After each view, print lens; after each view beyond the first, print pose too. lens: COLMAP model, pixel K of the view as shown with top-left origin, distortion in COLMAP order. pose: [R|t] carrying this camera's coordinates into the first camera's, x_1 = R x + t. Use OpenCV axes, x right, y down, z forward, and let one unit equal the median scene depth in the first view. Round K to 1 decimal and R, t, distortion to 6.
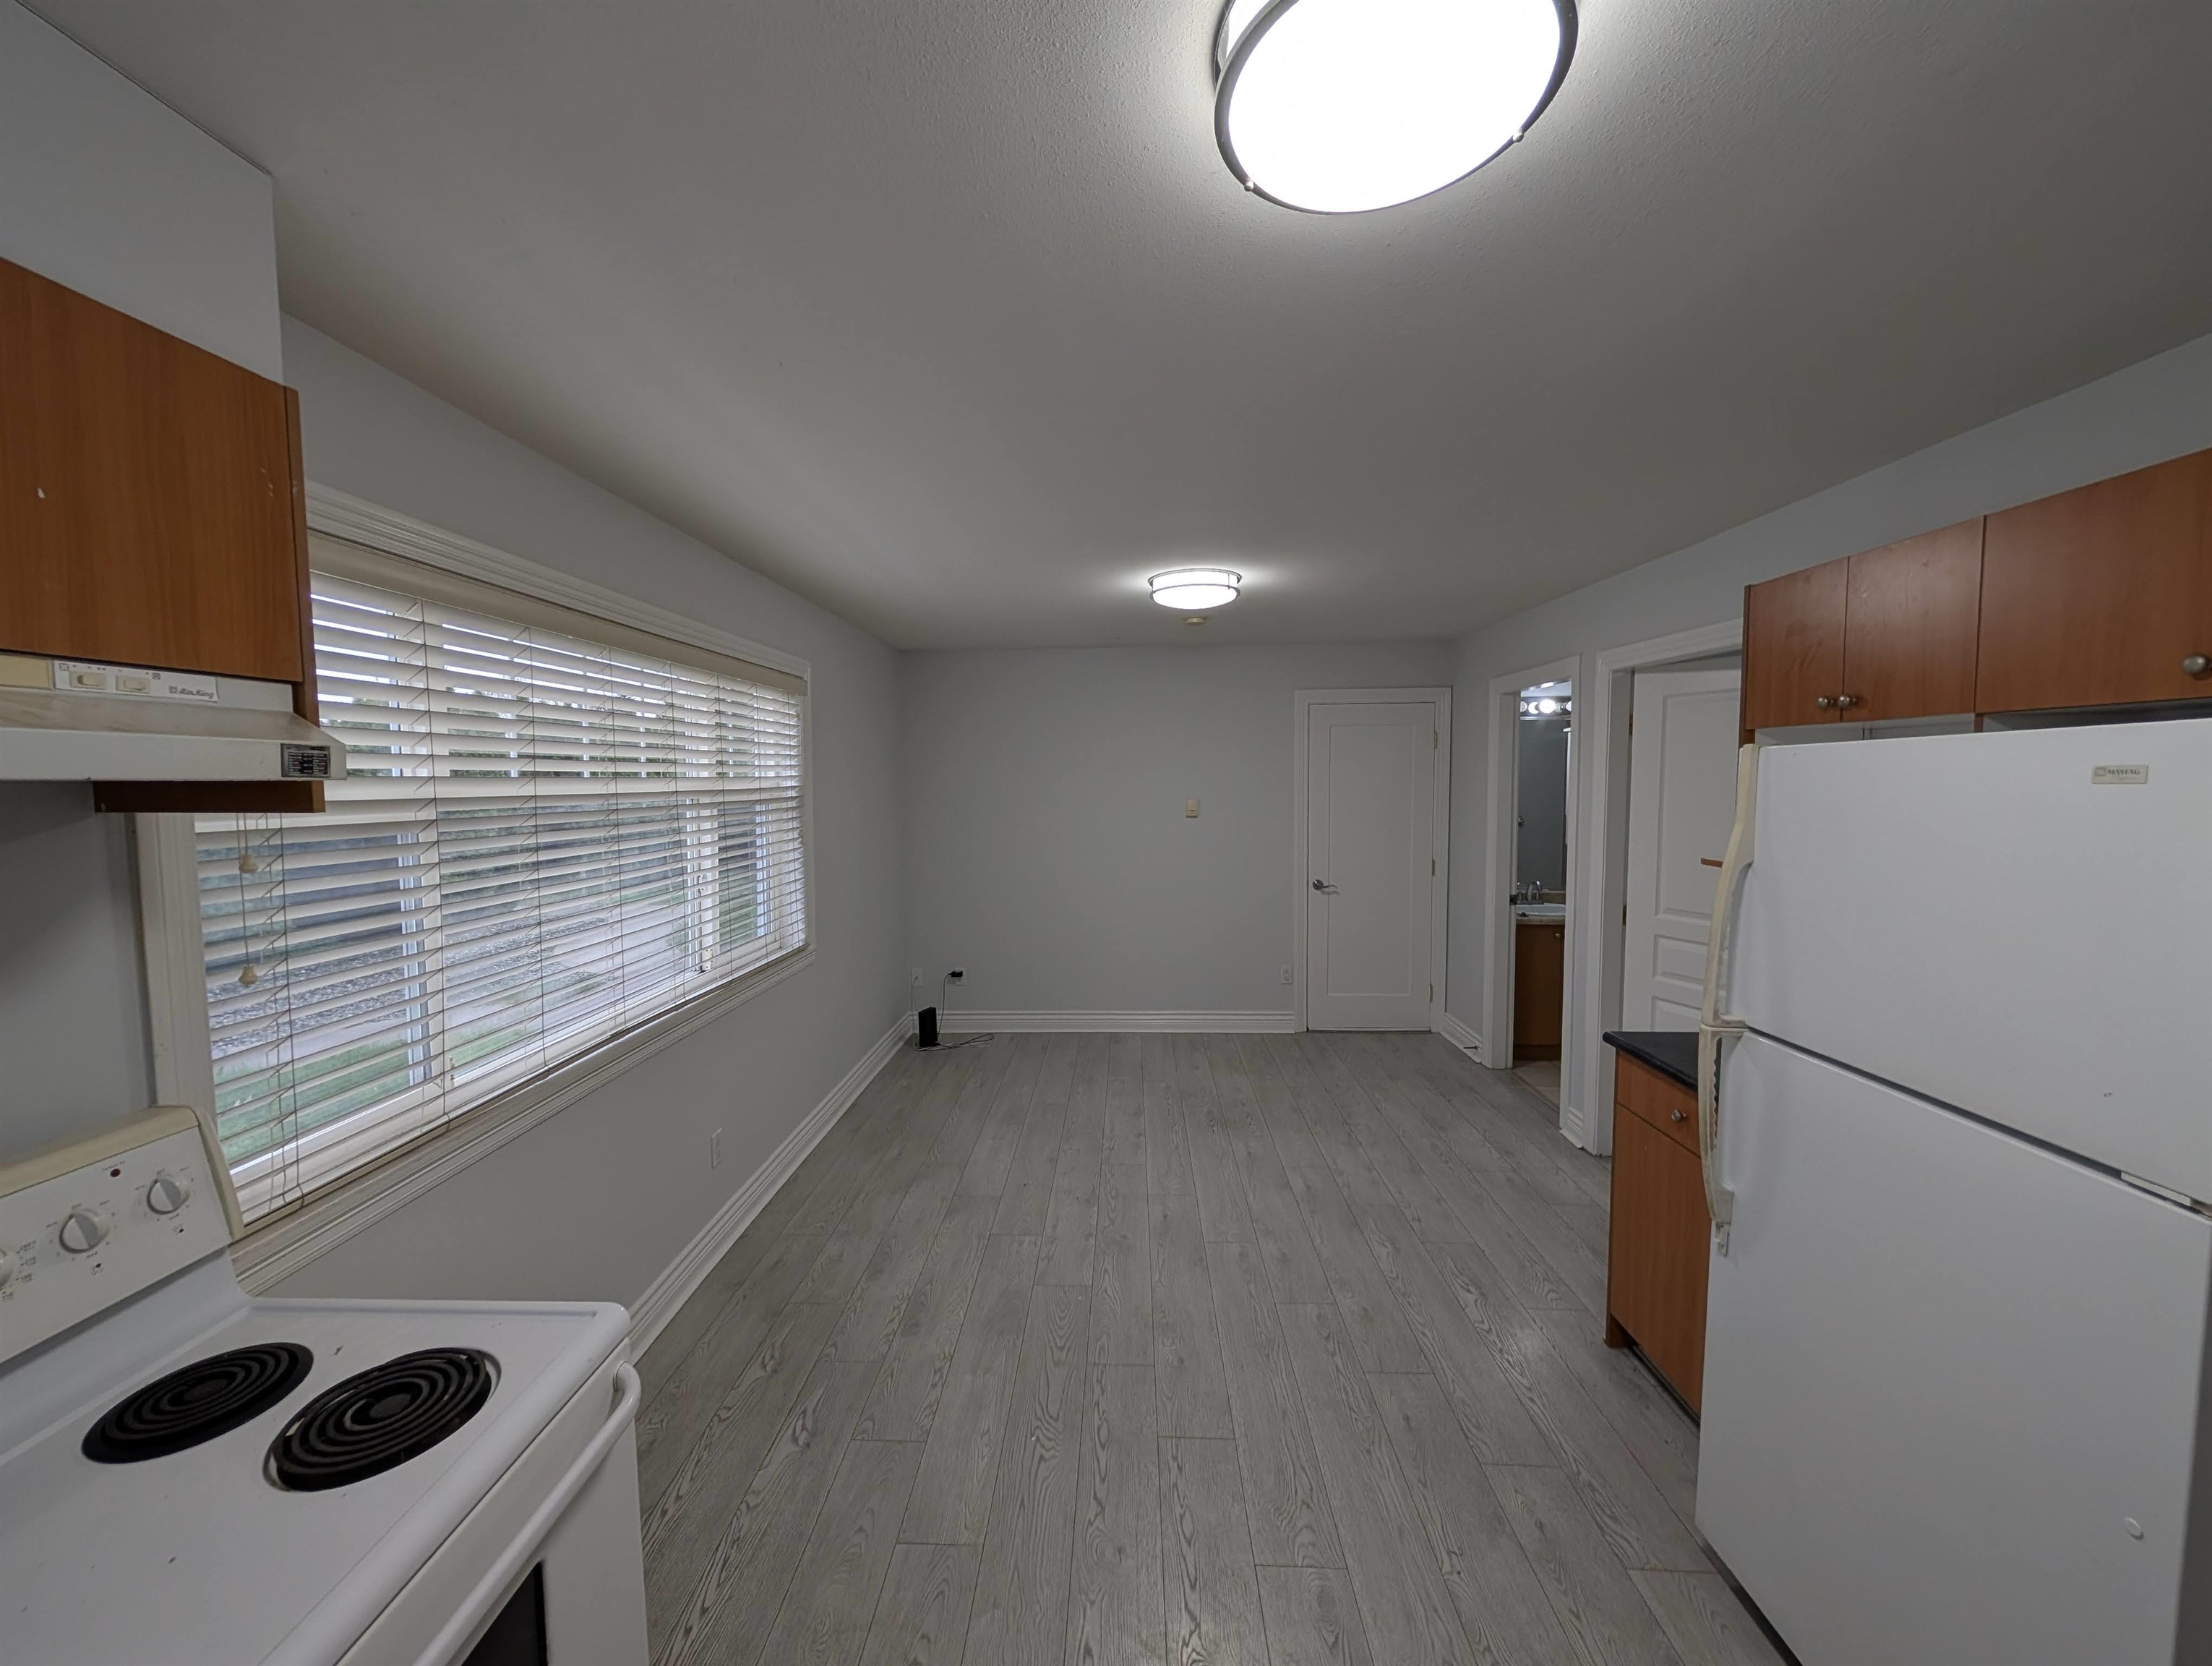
lens RADIAL K [[833.7, 0, 1088.9], [0, 833.7, 829.7], [0, 0, 1]] dist [-0.002530, 0.001559]
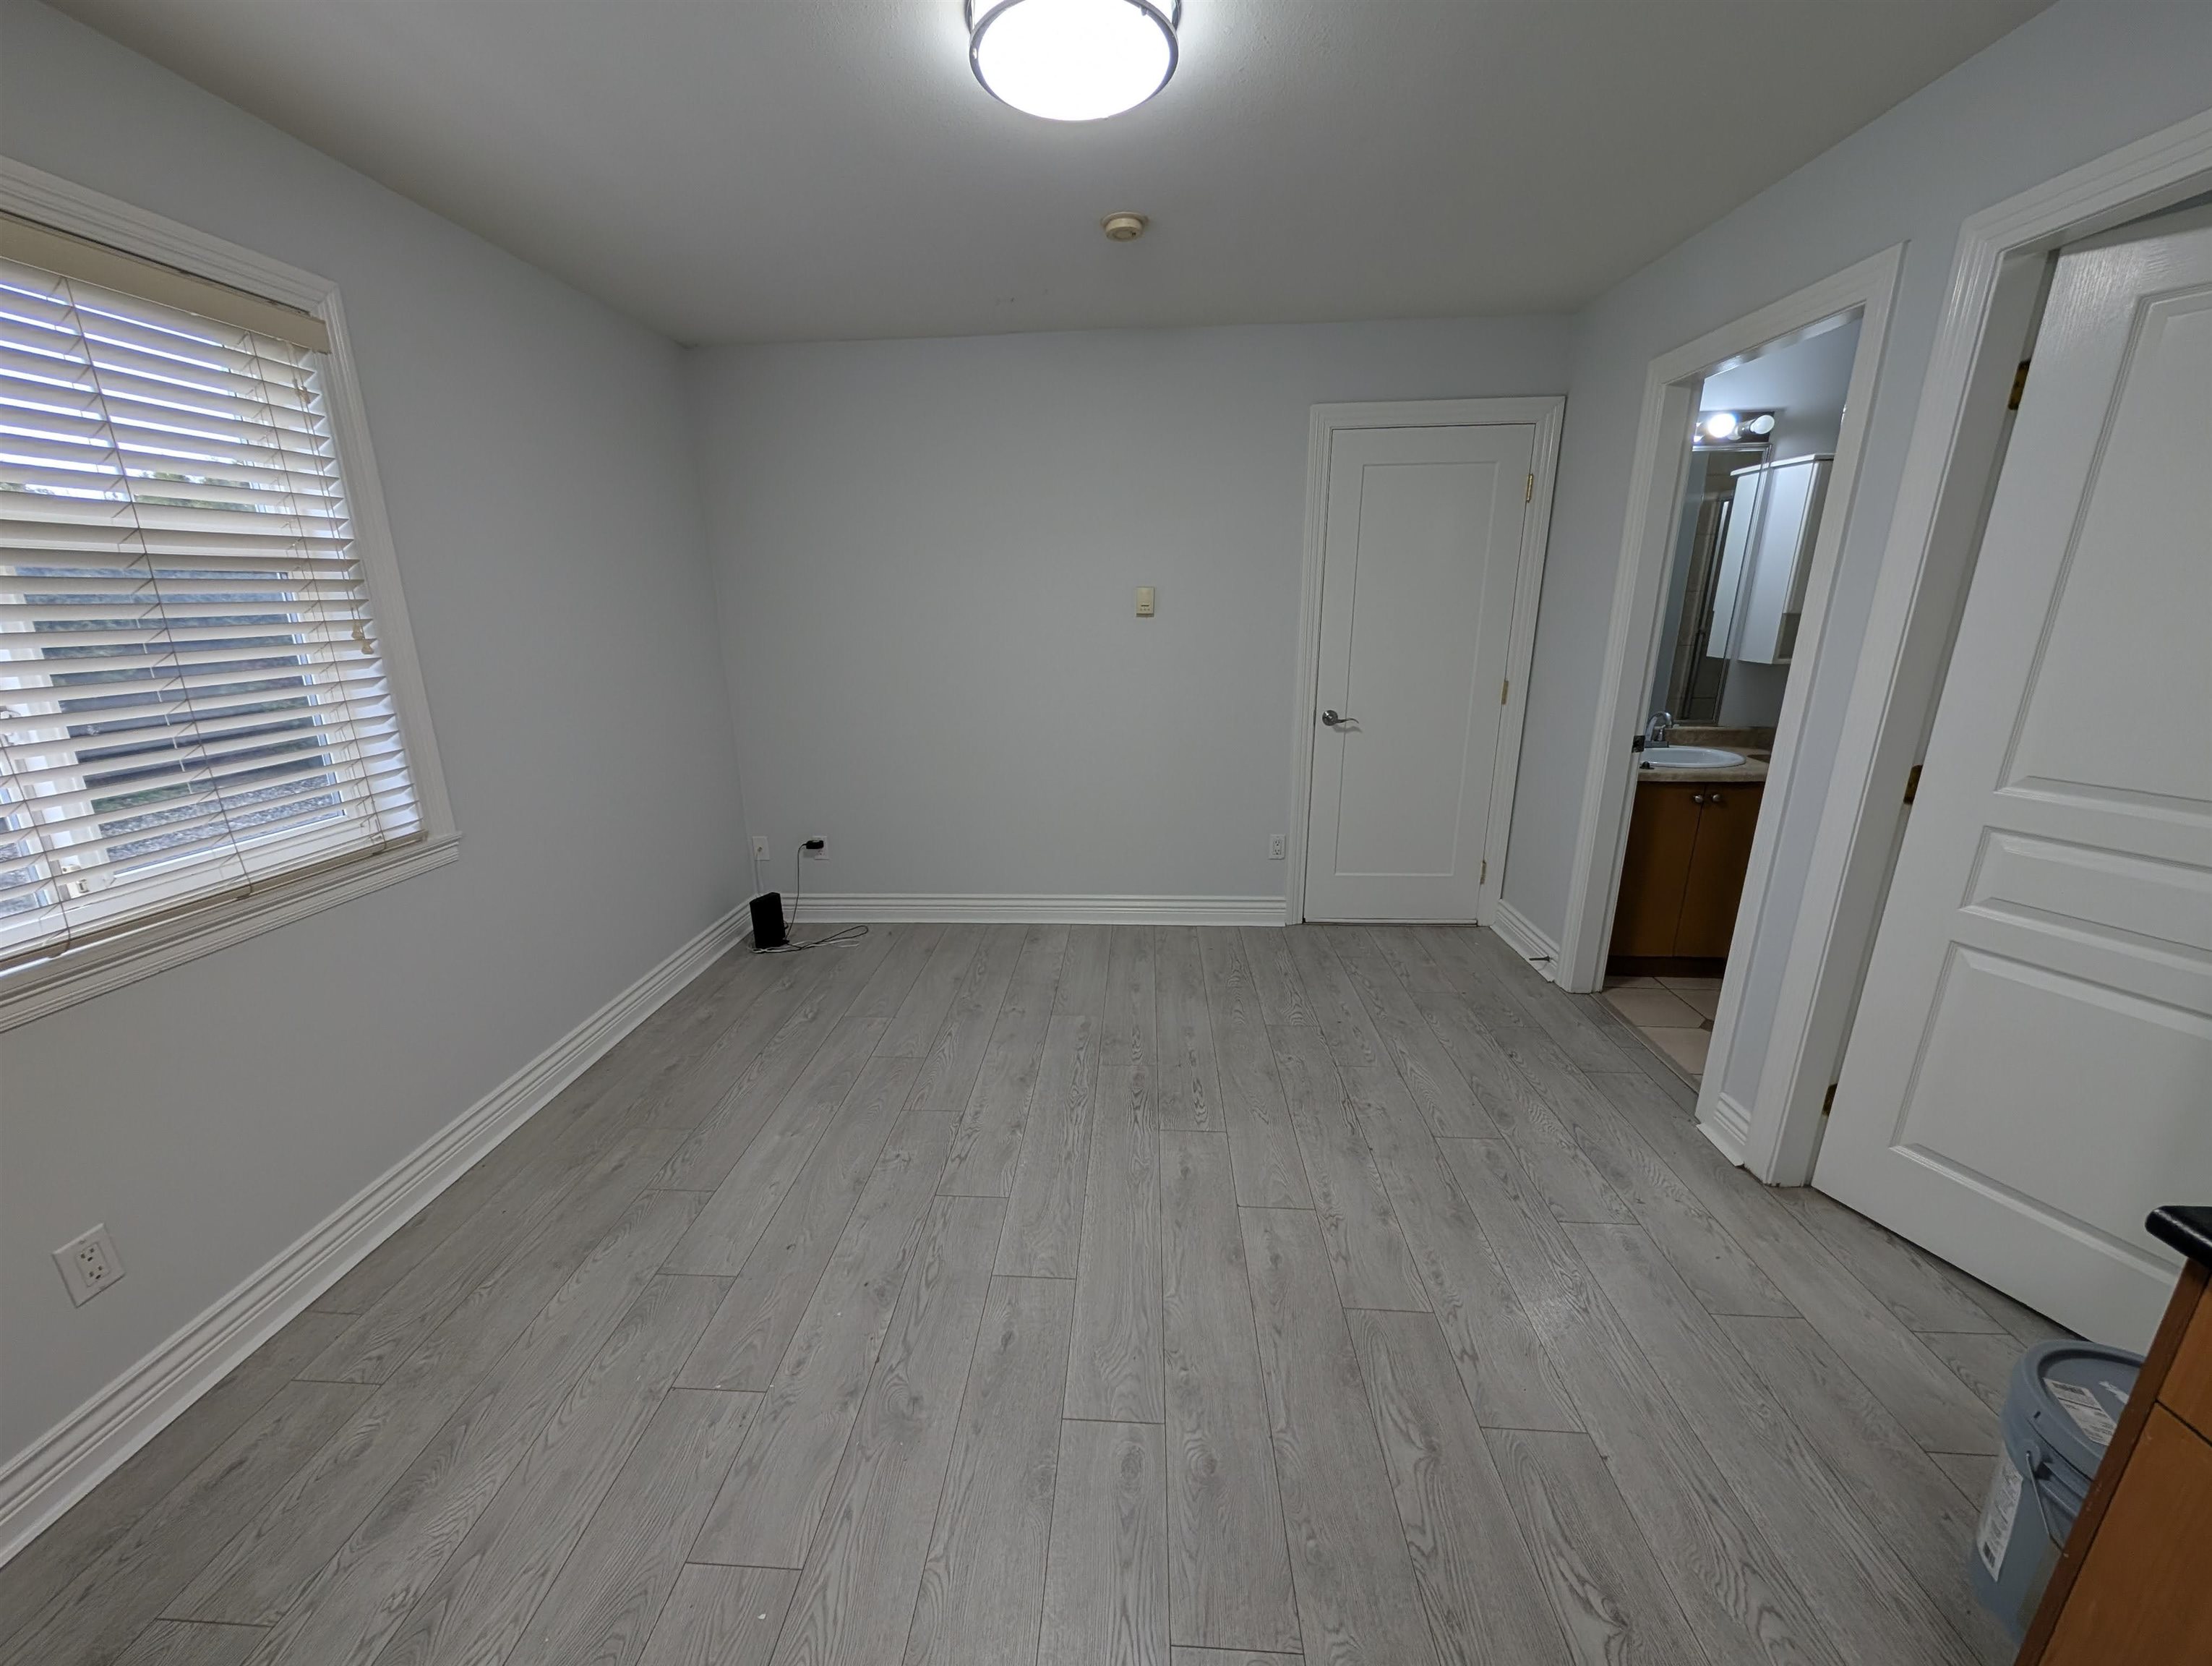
lens RADIAL K [[833.7, 0, 1088.8], [0, 833.7, 831.7], [0, 0, 1]] dist [-0.002530, 0.001559]
pose [[0.999828, 0.000380, -0.018547, 0.140742], [0.003553, 0.977352, 0.211591, 0.019206], [0.018208, -0.211621, 0.977182, 0.484153]]
